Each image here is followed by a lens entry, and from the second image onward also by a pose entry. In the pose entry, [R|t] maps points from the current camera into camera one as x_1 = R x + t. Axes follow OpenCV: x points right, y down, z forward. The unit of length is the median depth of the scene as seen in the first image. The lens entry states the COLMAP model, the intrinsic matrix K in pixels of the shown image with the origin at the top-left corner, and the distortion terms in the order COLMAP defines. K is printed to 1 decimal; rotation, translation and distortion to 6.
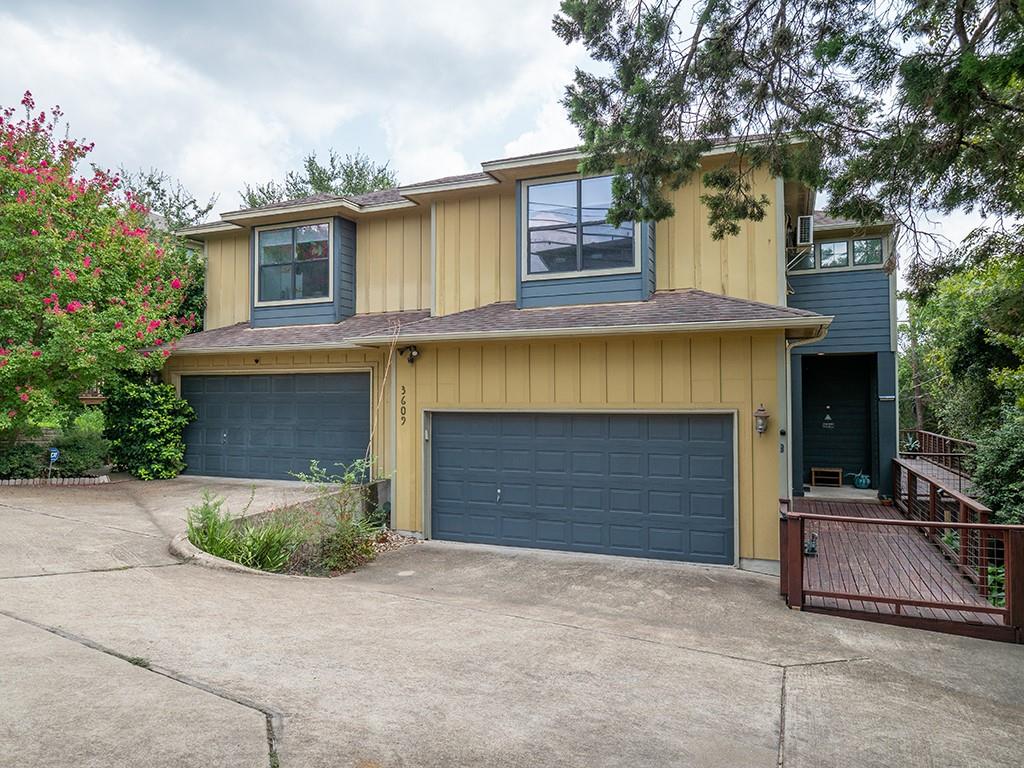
lens RADIAL K [[691.4, 0, 513.5], [0, 691.4, 356.8], [0, 0, 1]] dist [0.003370, 0.000232]
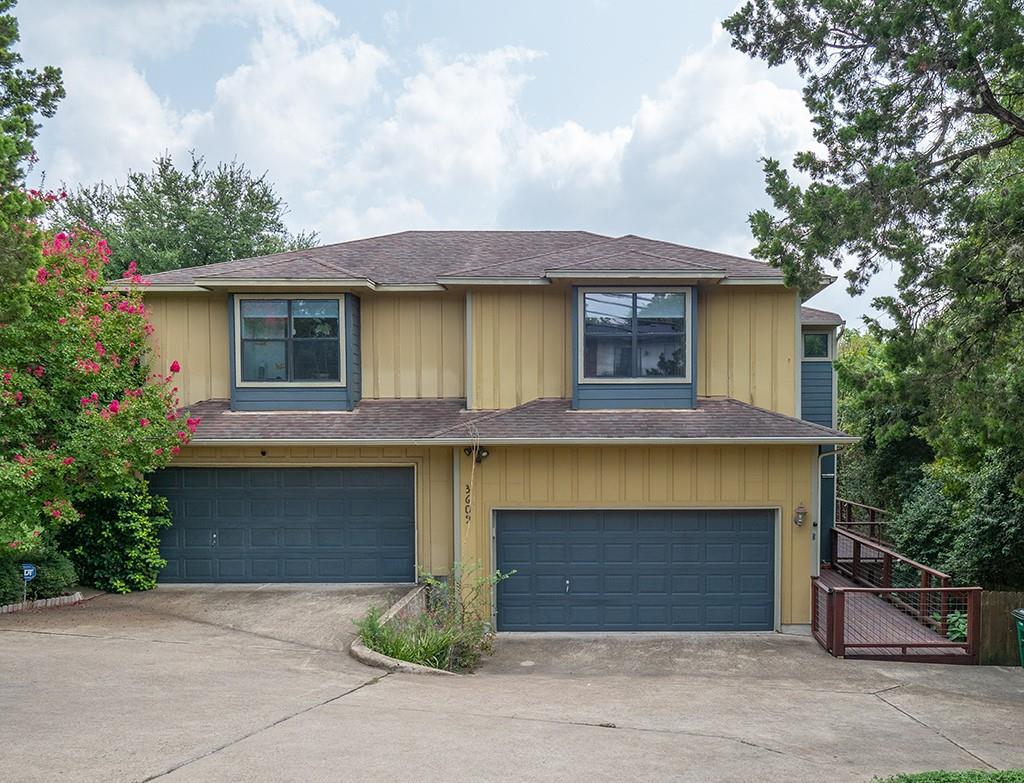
lens RADIAL K [[1050.3, 0, 512.0], [0, 1050.3, 391.5], [0, 0, 1]] dist [0.002493, 0.024185]
pose [[0.918036, 0.002610, 0.396488, -0.755125], [-0.025400, 0.998311, 0.052241, -0.187959], [-0.395682, -0.058030, 0.916552, -0.456631]]
